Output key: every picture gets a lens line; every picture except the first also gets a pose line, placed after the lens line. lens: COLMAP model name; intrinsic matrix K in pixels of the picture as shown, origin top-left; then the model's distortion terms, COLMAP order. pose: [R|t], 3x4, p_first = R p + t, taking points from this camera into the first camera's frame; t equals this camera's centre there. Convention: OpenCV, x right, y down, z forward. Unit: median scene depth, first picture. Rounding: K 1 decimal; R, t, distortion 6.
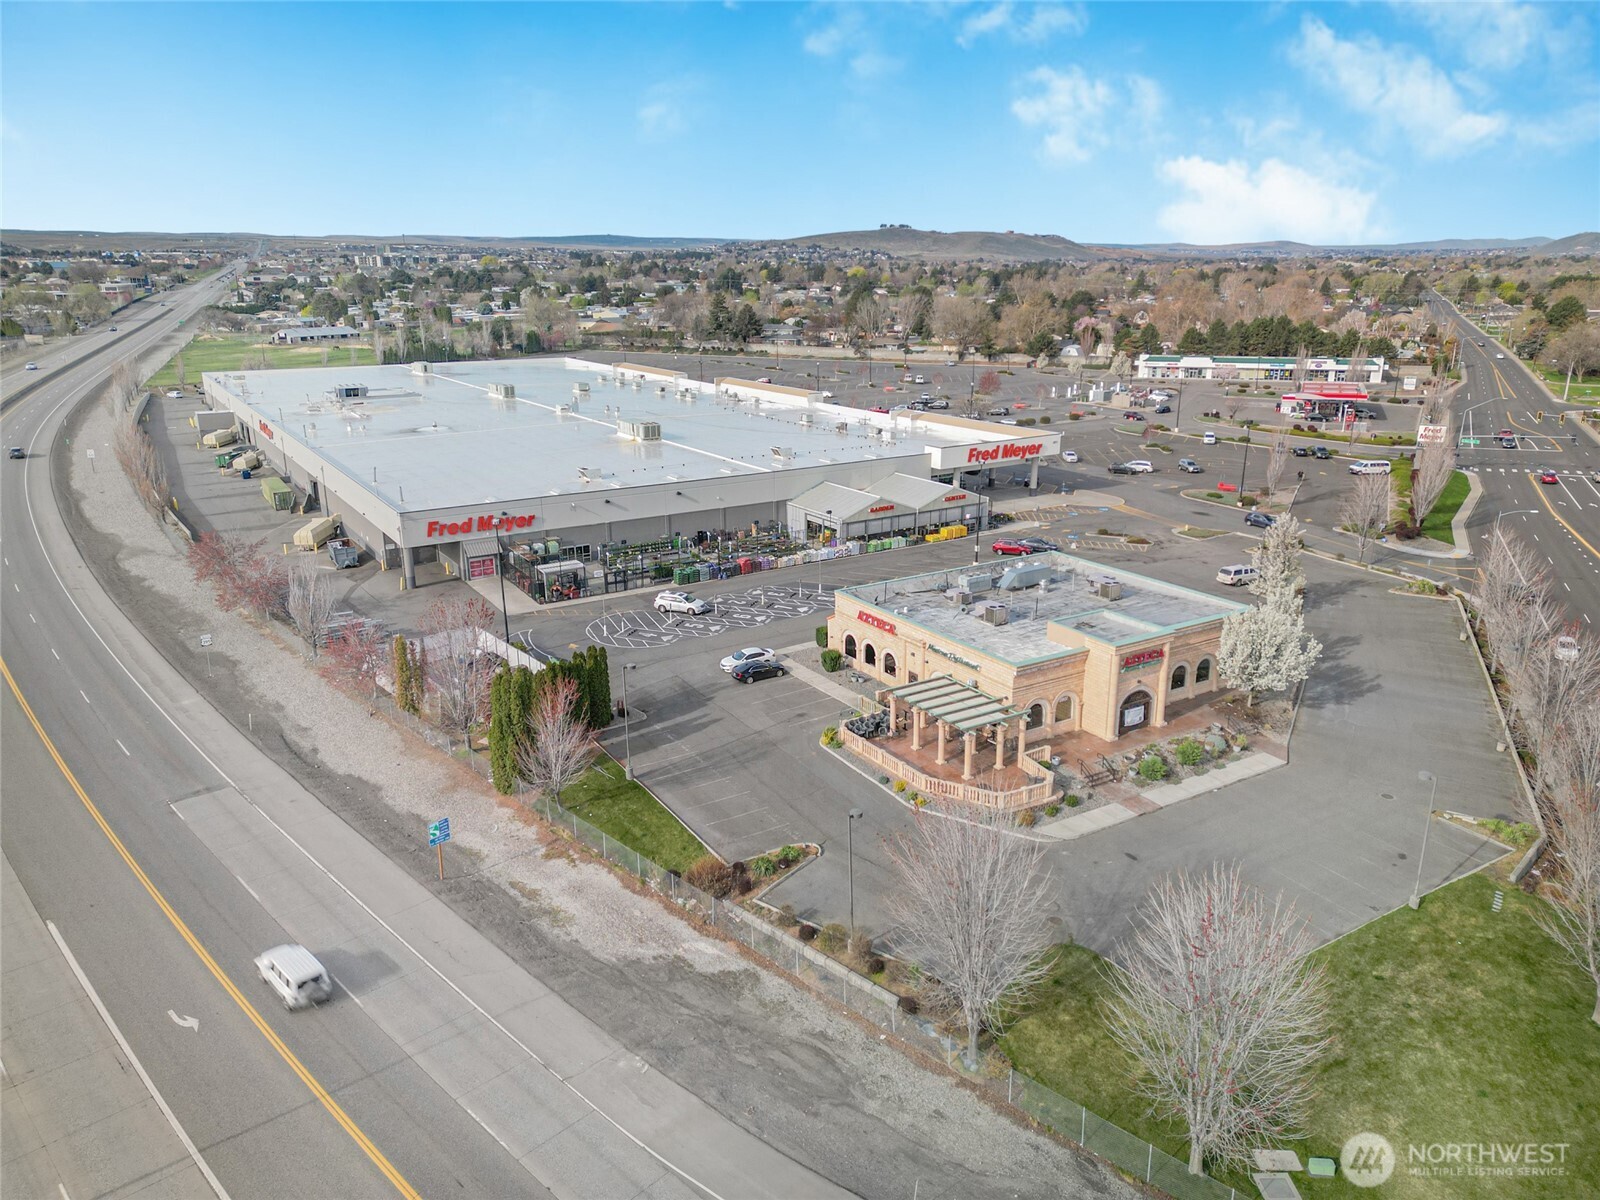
lens RADIAL K [[1114.2, 0, 795.2], [0, 1114.2, 600.1], [0, 0, 1]] dist [0.099498, -0.093371]
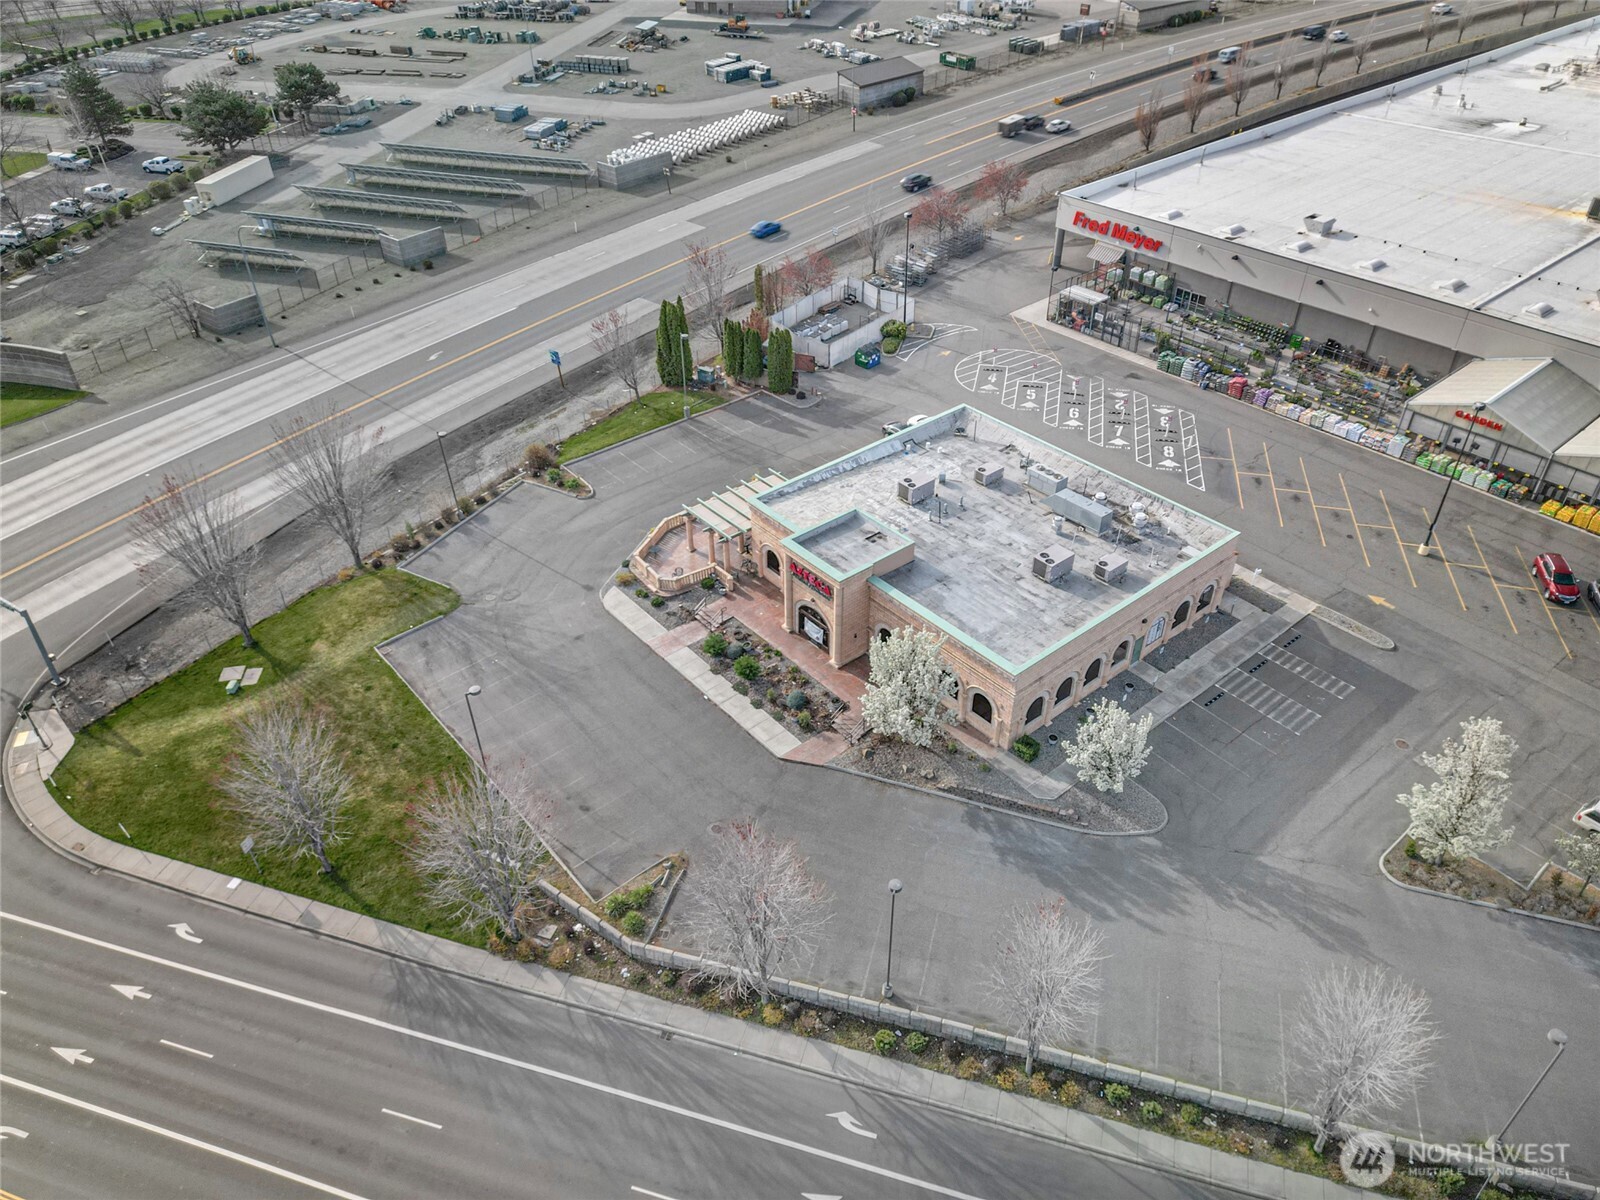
lens RADIAL K [[1114.2, 0, 795.2], [0, 1114.2, 600.1], [0, 0, 1]] dist [0.099498, -0.093371]
pose [[0.141204, 0.596671, -0.789965, 1.007535], [-0.278389, 0.789692, 0.546704, -0.415408], [0.950032, 0.142721, 0.277614, 0.720351]]
